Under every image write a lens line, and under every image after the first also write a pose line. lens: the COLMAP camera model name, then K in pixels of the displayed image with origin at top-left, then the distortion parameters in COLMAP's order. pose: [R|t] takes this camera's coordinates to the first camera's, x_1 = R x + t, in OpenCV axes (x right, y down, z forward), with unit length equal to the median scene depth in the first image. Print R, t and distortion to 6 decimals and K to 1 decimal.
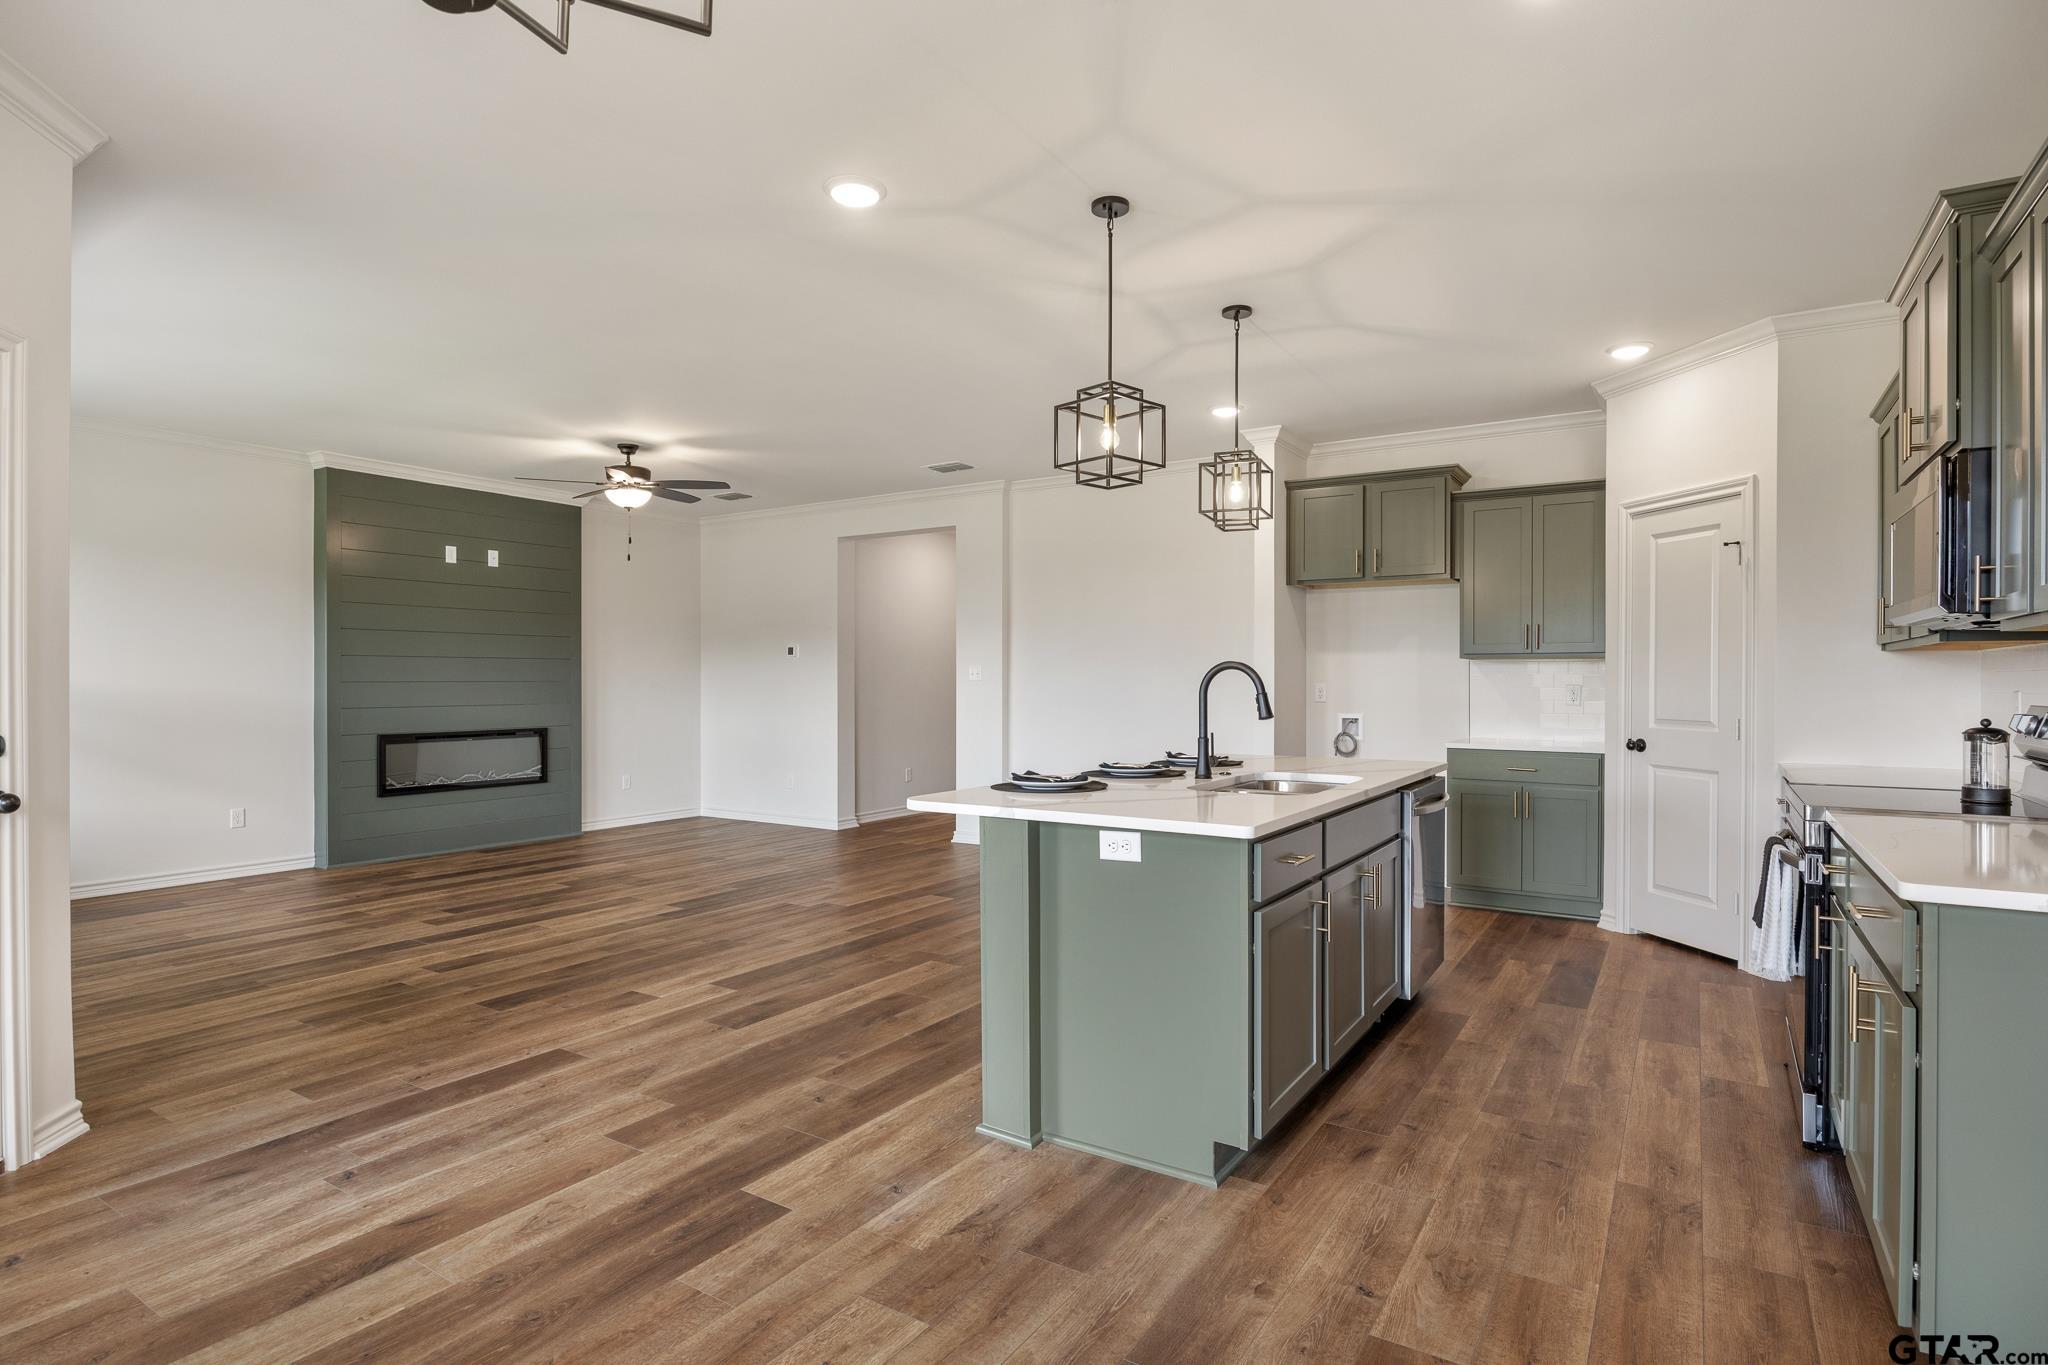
lens RADIAL K [[1053.4, 0, 1027.2], [0, 1053.4, 681.3], [0, 0, 1]] dist [-0.010955, 0.001287]
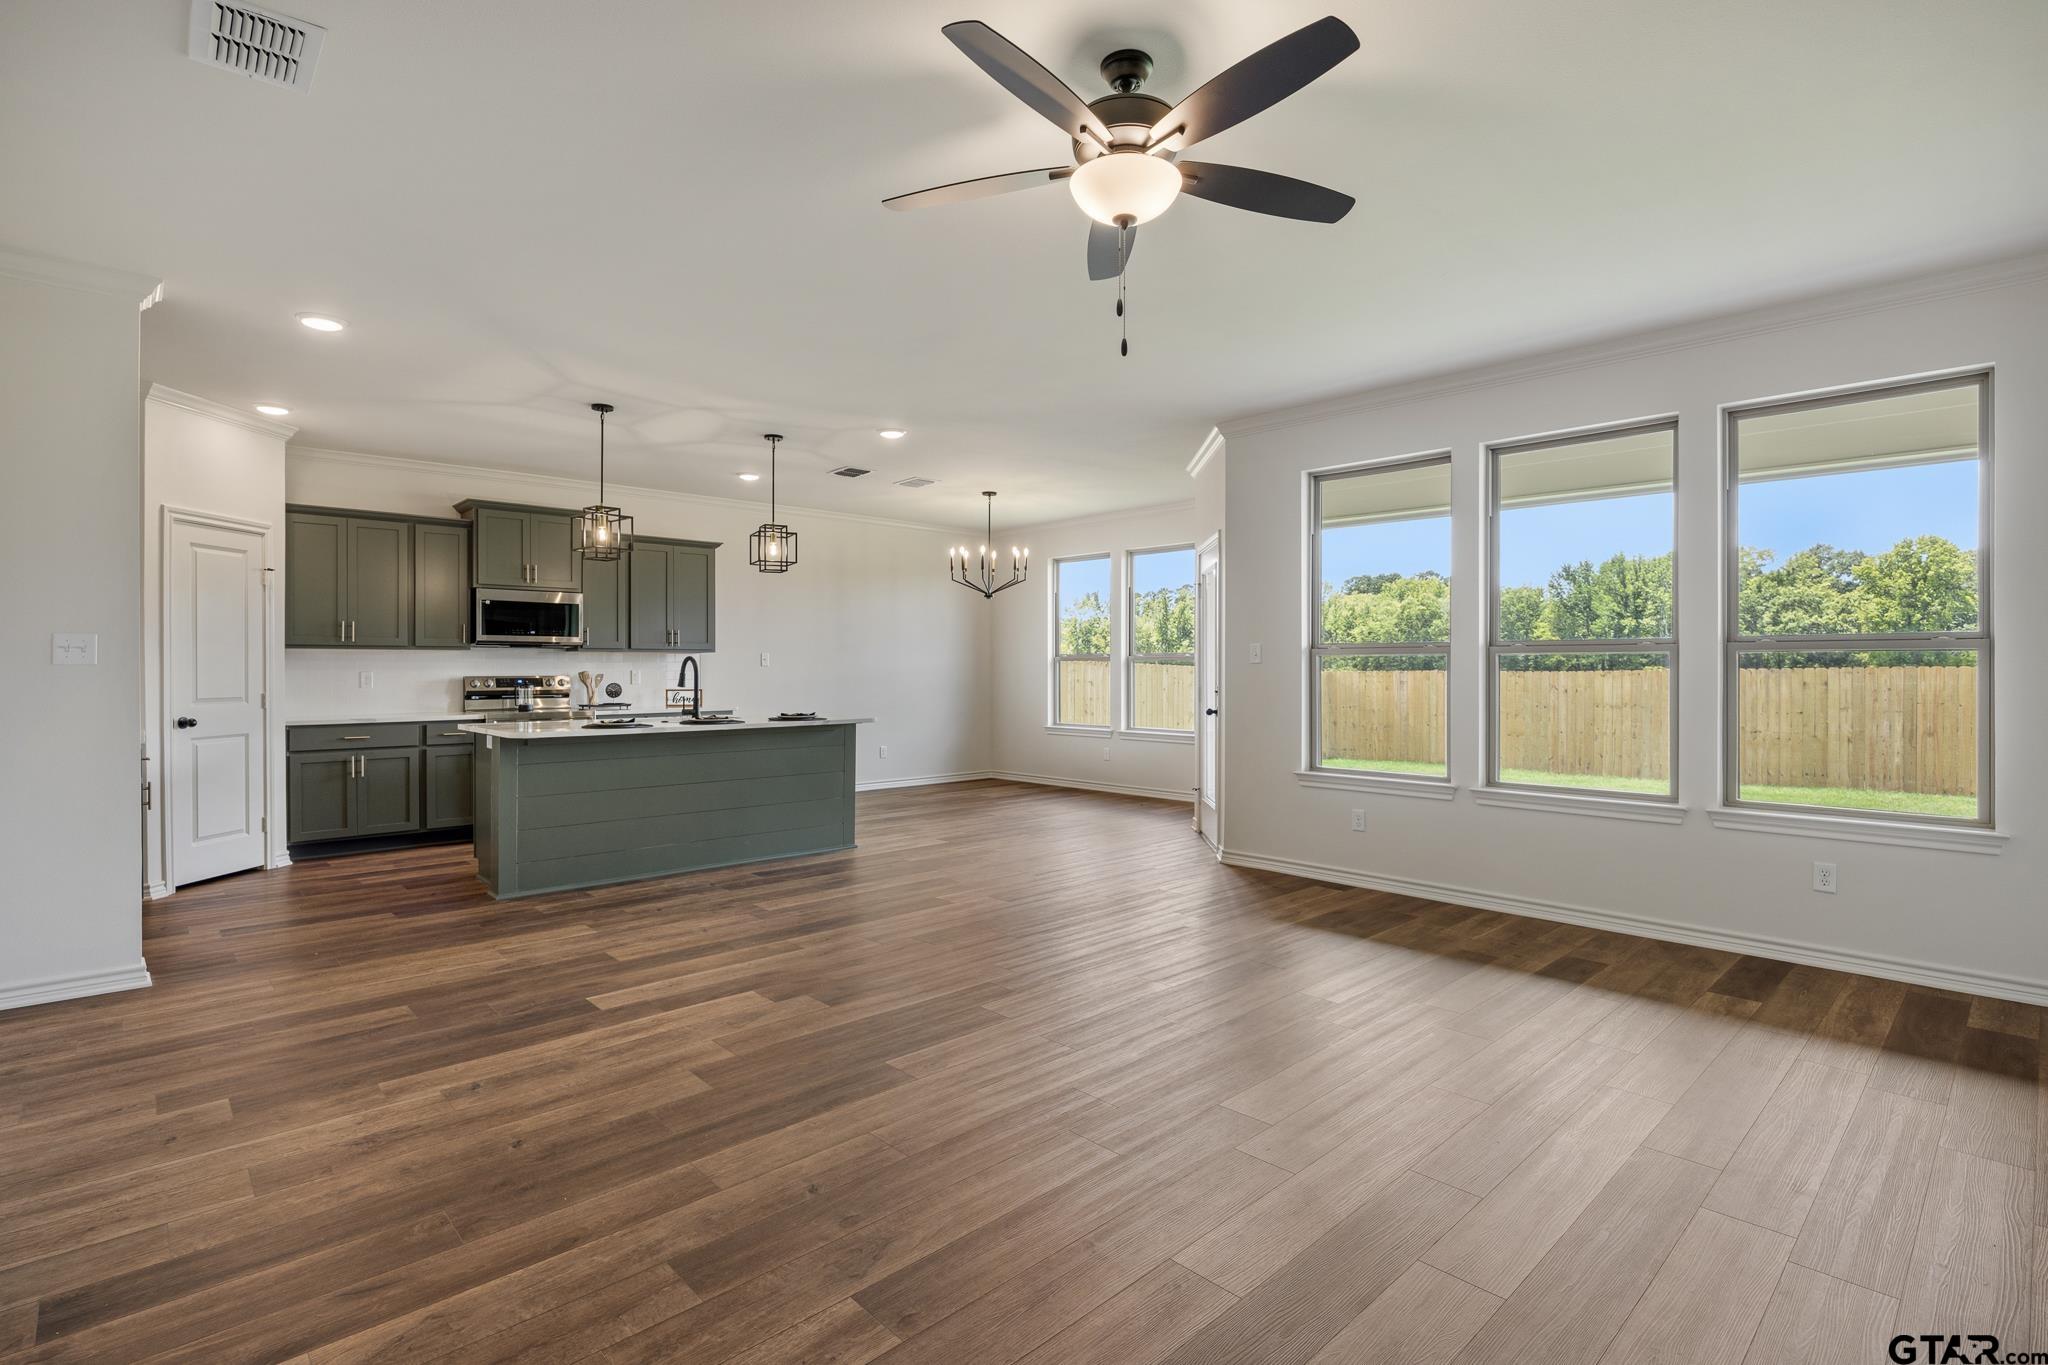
lens RADIAL K [[973.9, 0, 1020.5], [0, 973.9, 665.6], [0, 0, 1]] dist [-0.012031, 0.000420]
pose [[-0.968743, 0.001037, 0.248065, -0.415761], [0.000597, 0.999998, -0.001852, 0.000566], [-0.248067, -0.001646, -0.968742, 1.309048]]
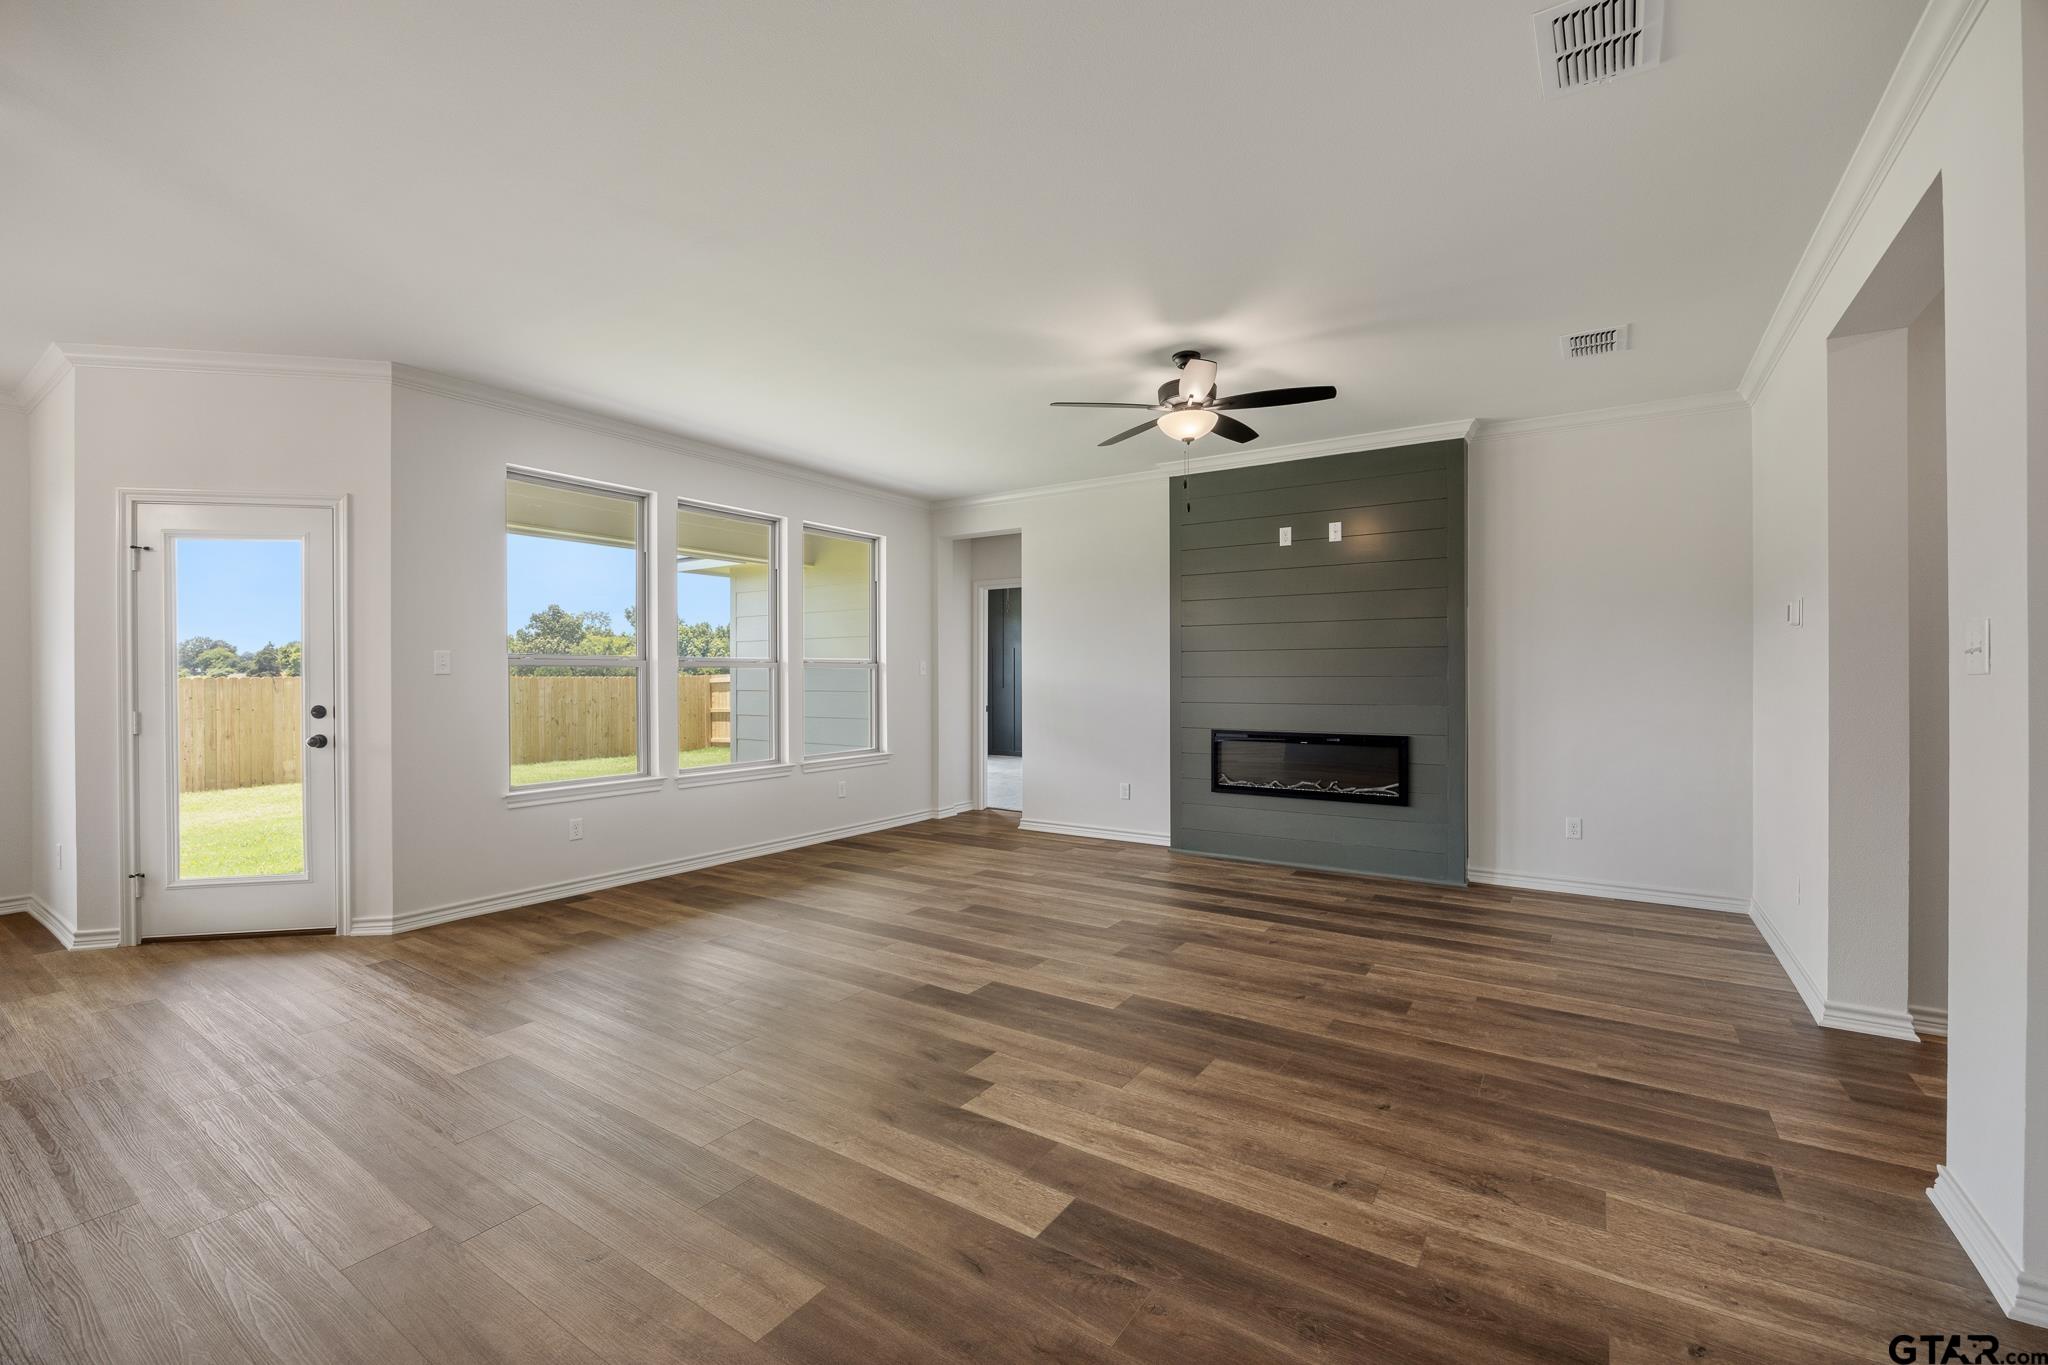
lens RADIAL K [[856.8, 0, 1034.5], [0, 856.8, 680.4], [0, 0, 1]] dist [-0.003562, 0.000113]
pose [[-0.012517, 0.004557, -0.999911, 0.209930], [0.001377, 0.999989, 0.004540, -0.000545], [0.999921, -0.001320, -0.012523, 0.866158]]
